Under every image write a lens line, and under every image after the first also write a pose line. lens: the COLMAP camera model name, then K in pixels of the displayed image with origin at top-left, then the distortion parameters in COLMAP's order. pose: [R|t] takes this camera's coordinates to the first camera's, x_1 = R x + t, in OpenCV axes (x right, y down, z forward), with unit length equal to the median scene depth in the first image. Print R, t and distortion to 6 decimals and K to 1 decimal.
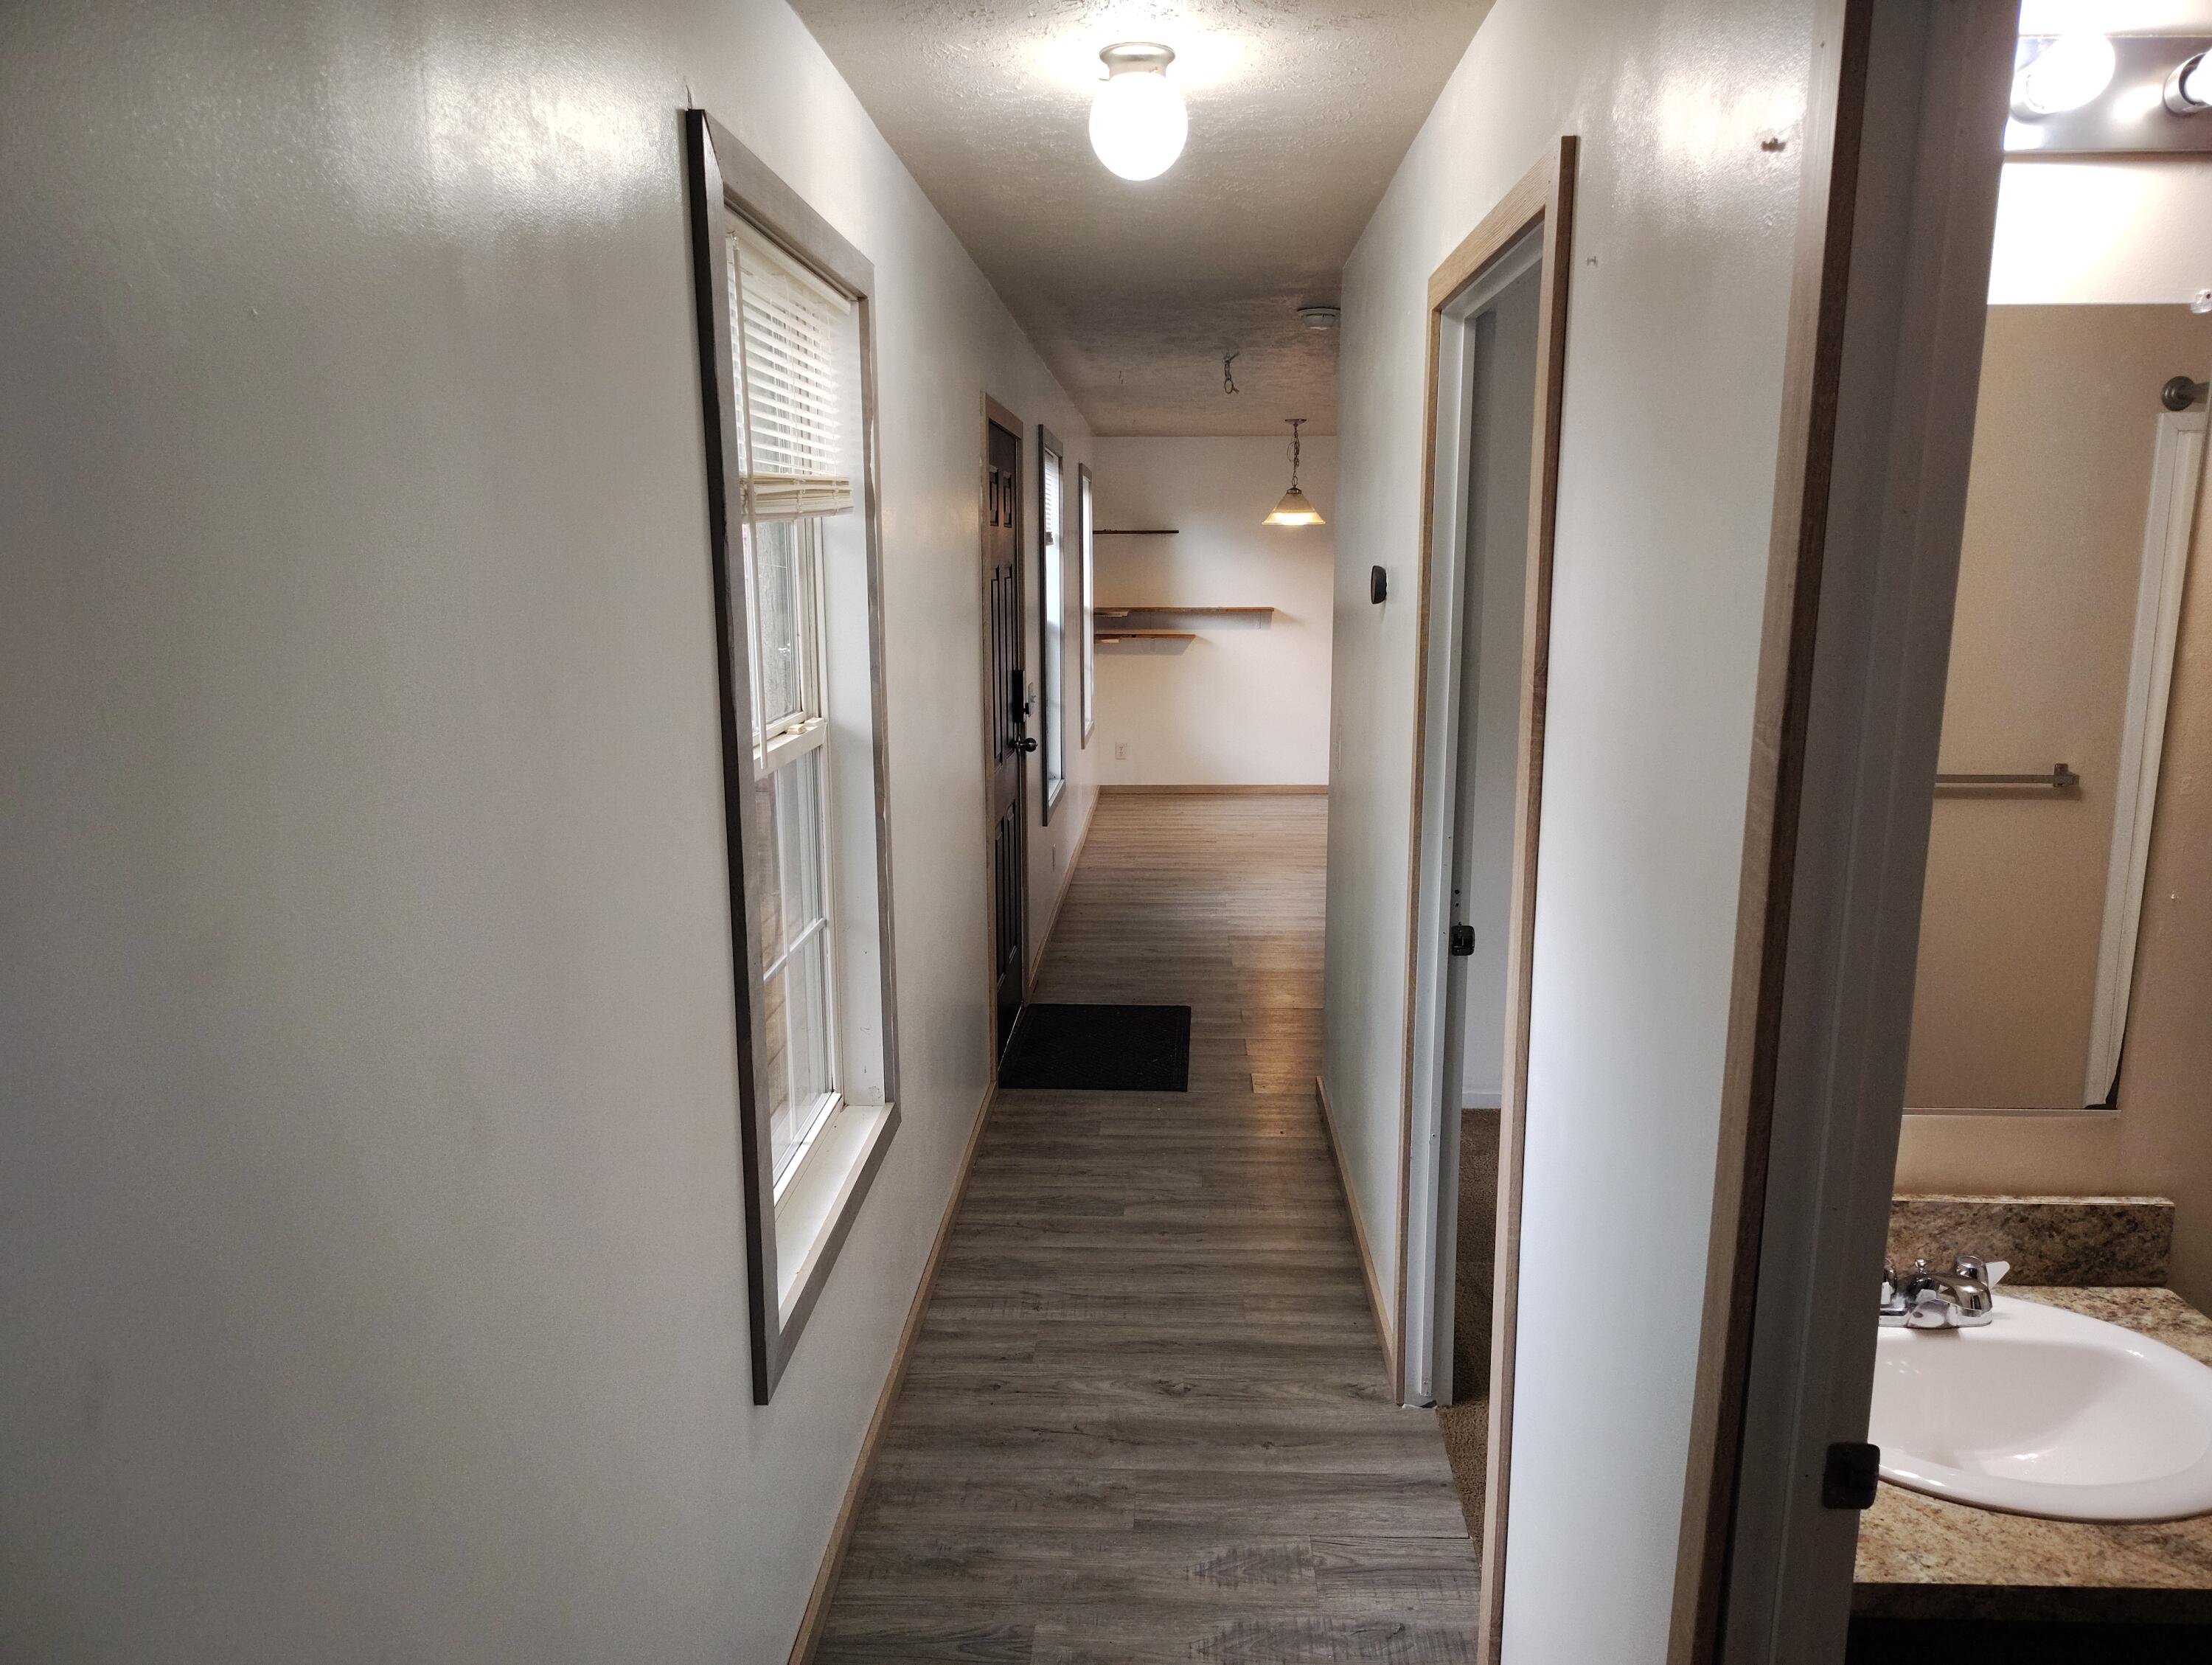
lens RADIAL K [[1517.7, 0, 1098.5], [0, 1517.7, 833.3], [0, 0, 1]] dist [0.044521, -0.046059]
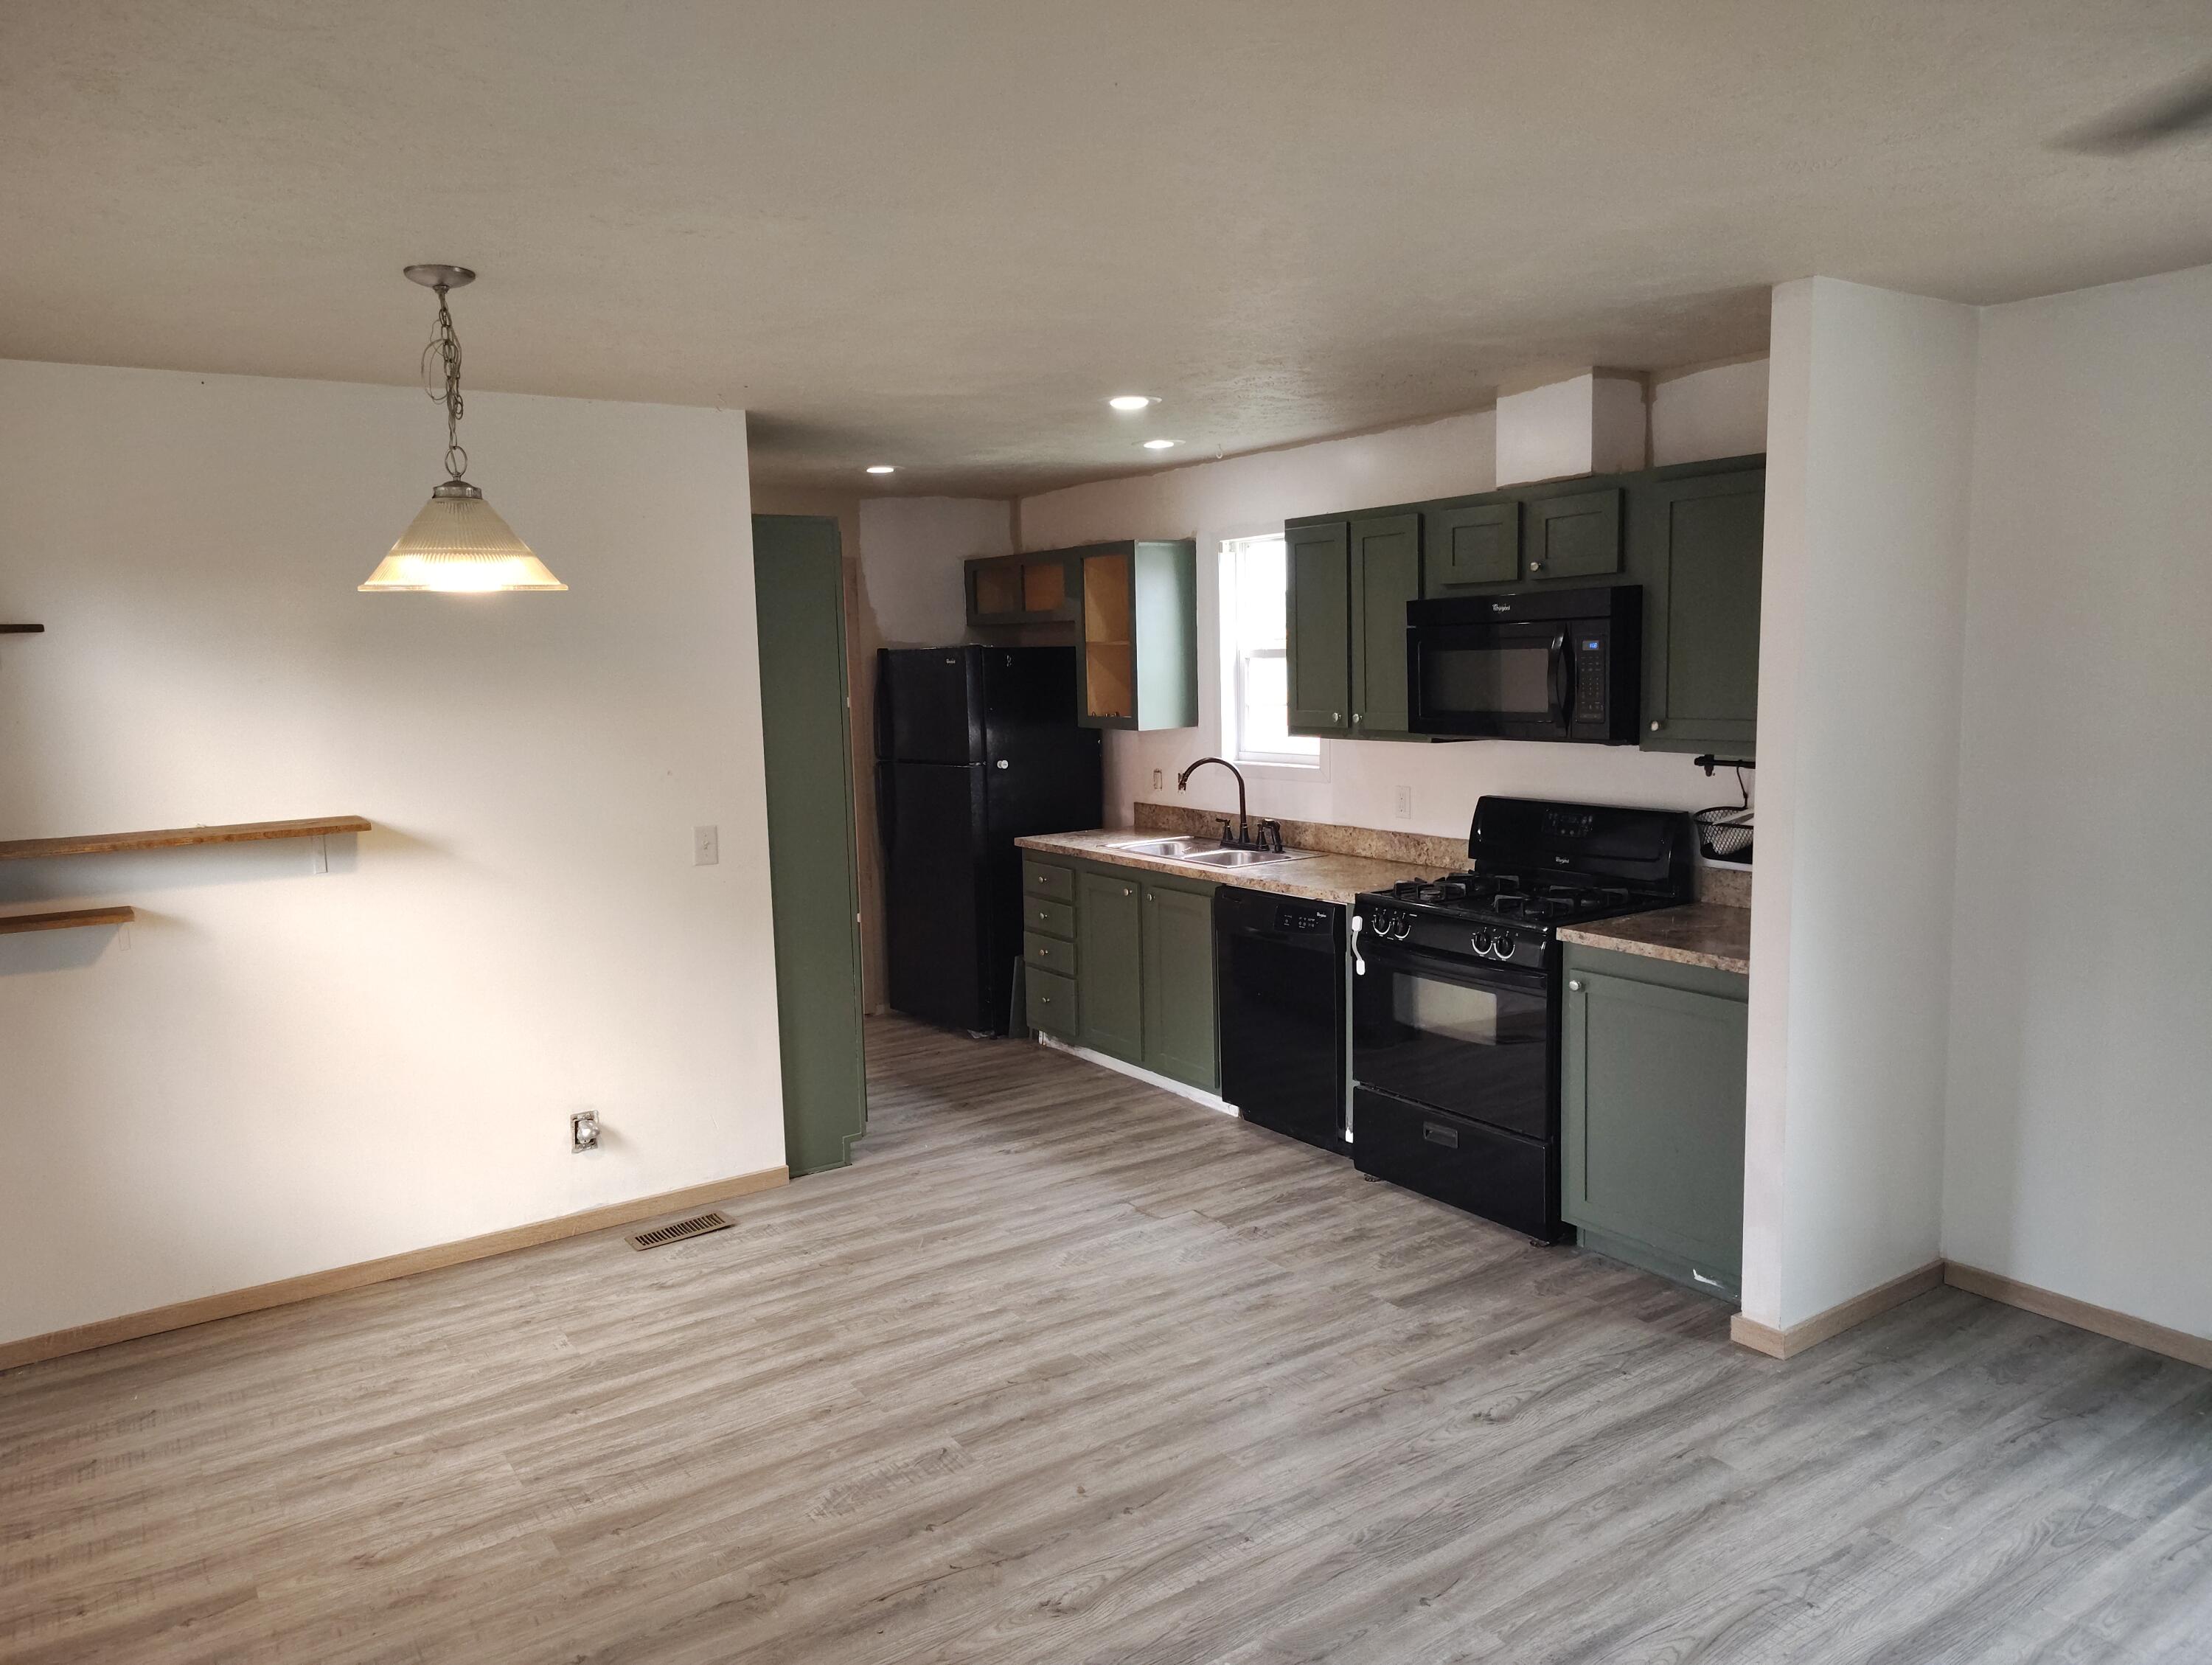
lens RADIAL K [[1517.7, 0, 1098.5], [0, 1517.7, 833.3], [0, 0, 1]] dist [0.044521, -0.046059]
pose [[0.796382, -0.091641, 0.597811, 0.116468], [0.135089, 0.990434, -0.028133, -0.411694], [-0.589515, 0.103162, 0.801143, 2.194320]]
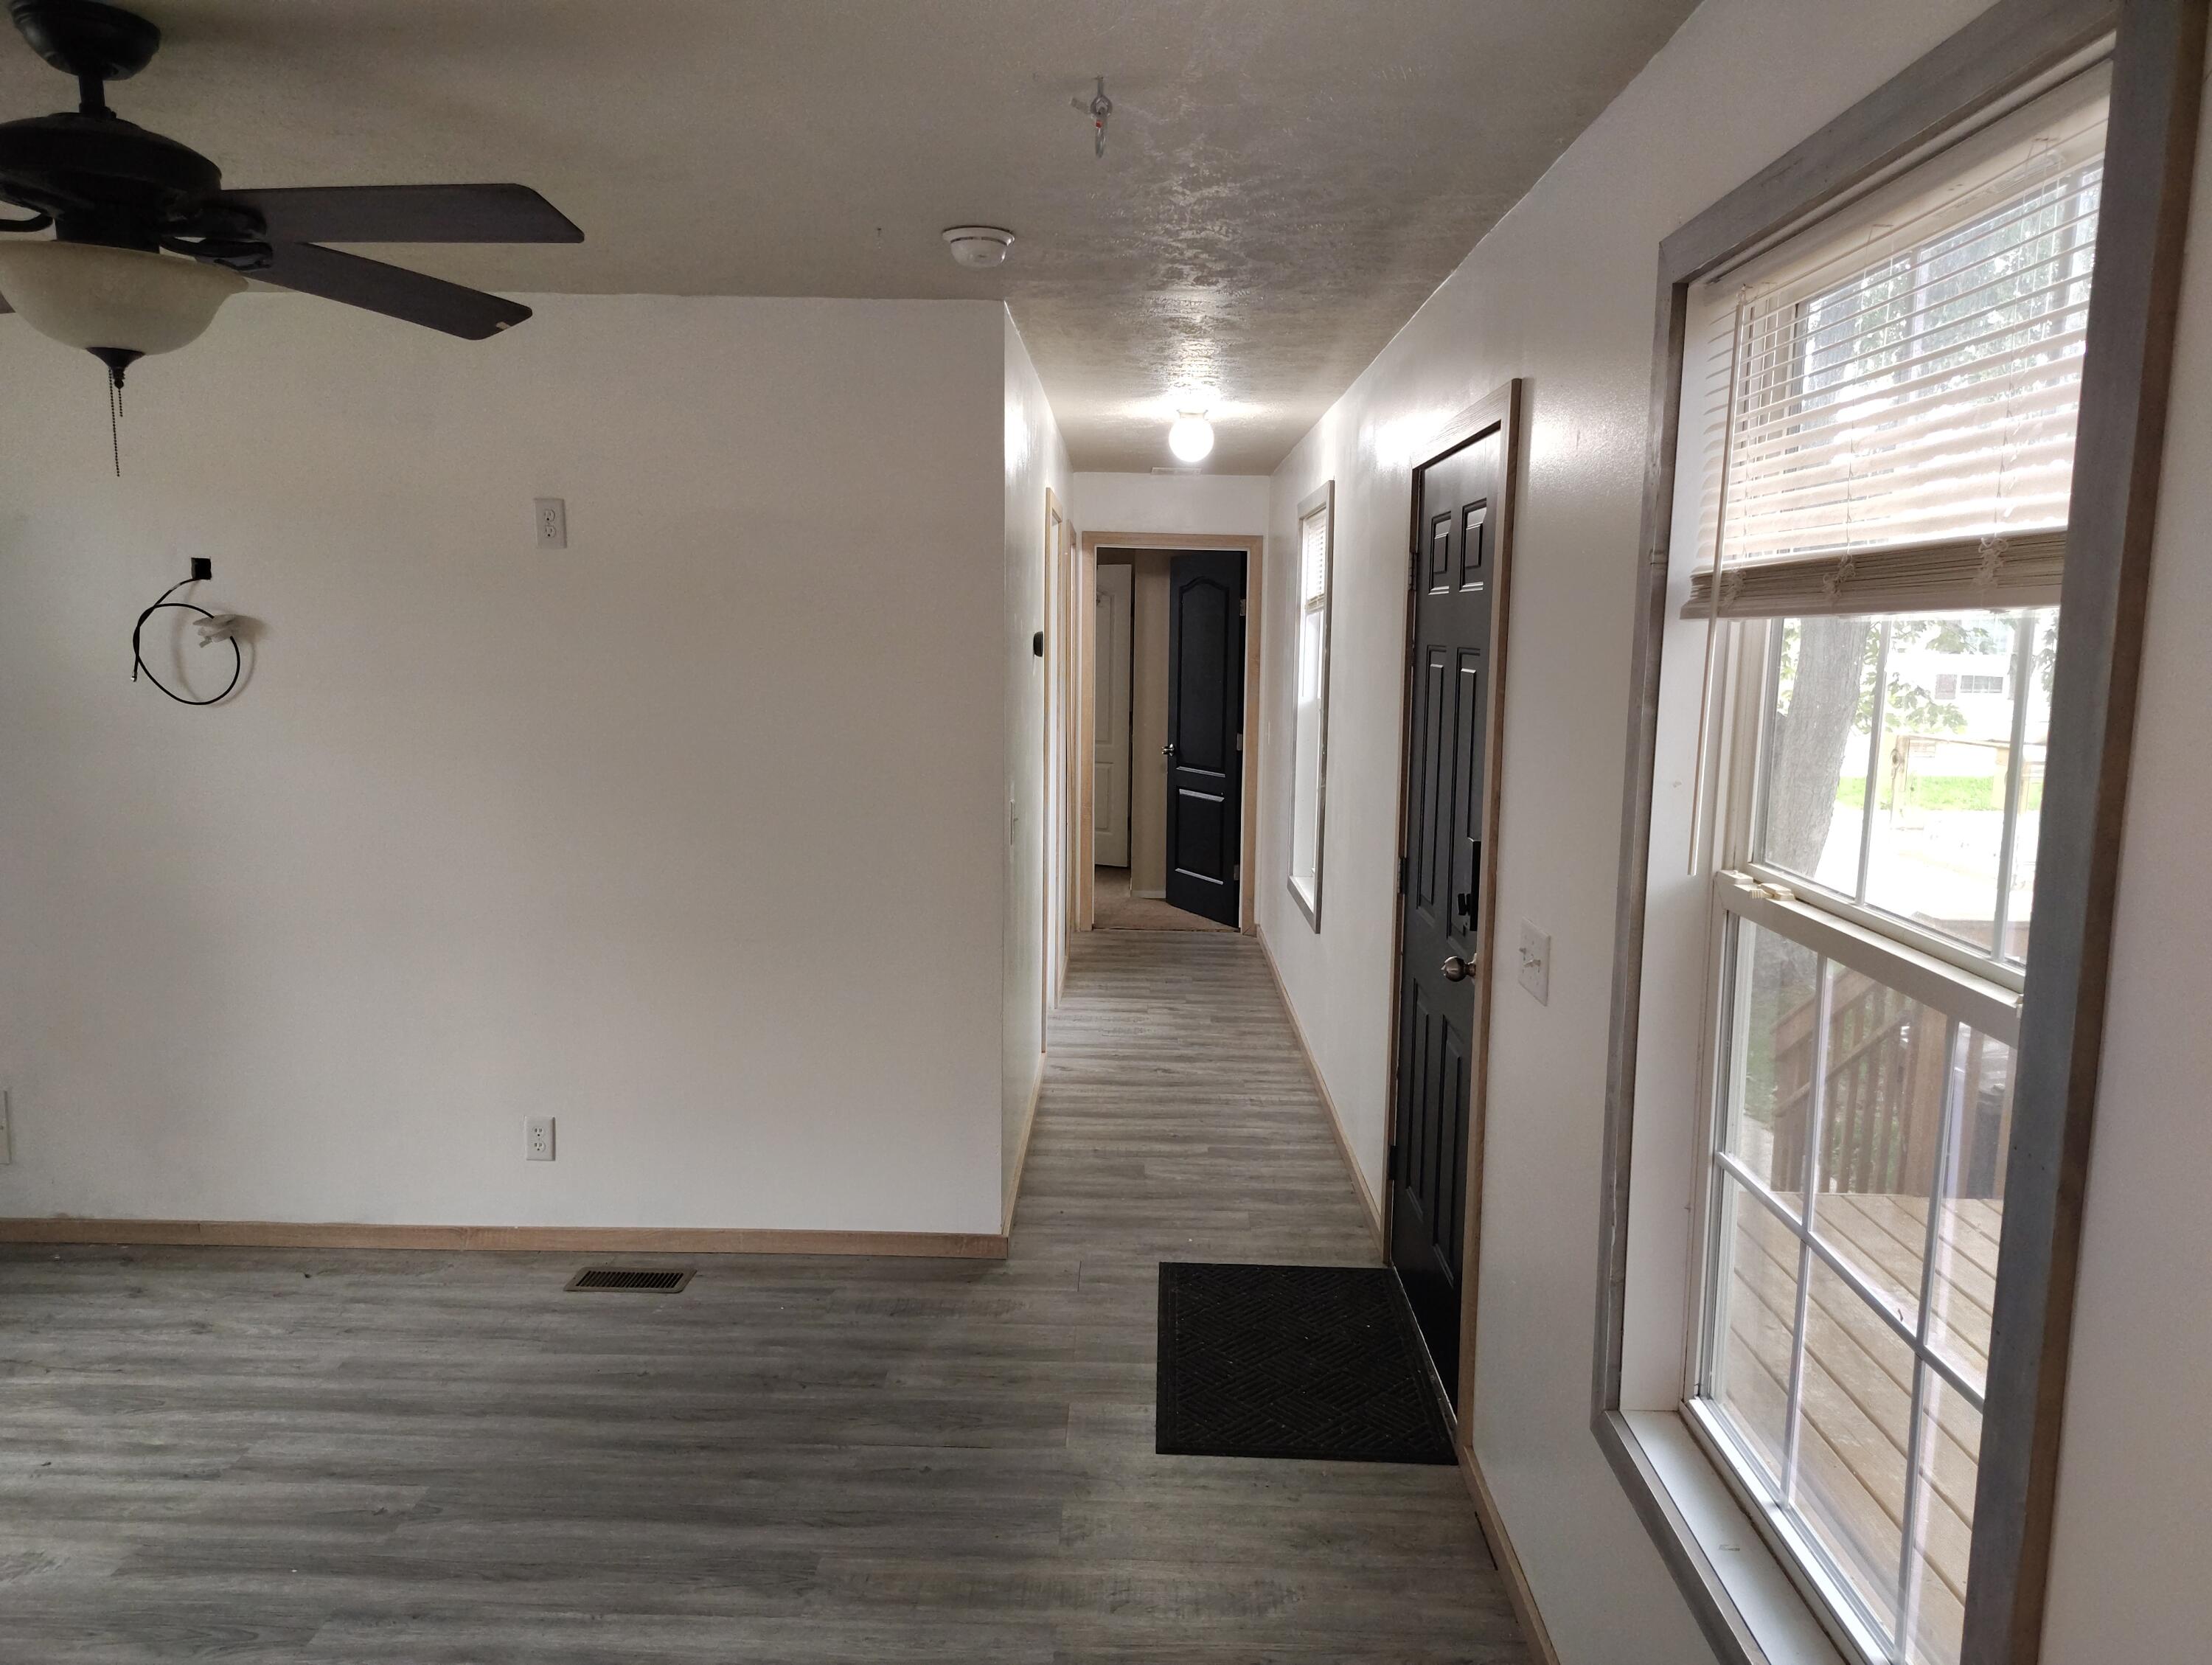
lens RADIAL K [[1534.2, 0, 1104.9], [0, 1534.2, 838.7], [0, 0, 1]] dist [0.065972, -0.054103]
pose [[-0.999434, -0.005894, -0.033135, 0.205301], [-0.016225, 0.946964, 0.320930, -0.562959], [0.029486, 0.321286, -0.946523, 3.005224]]
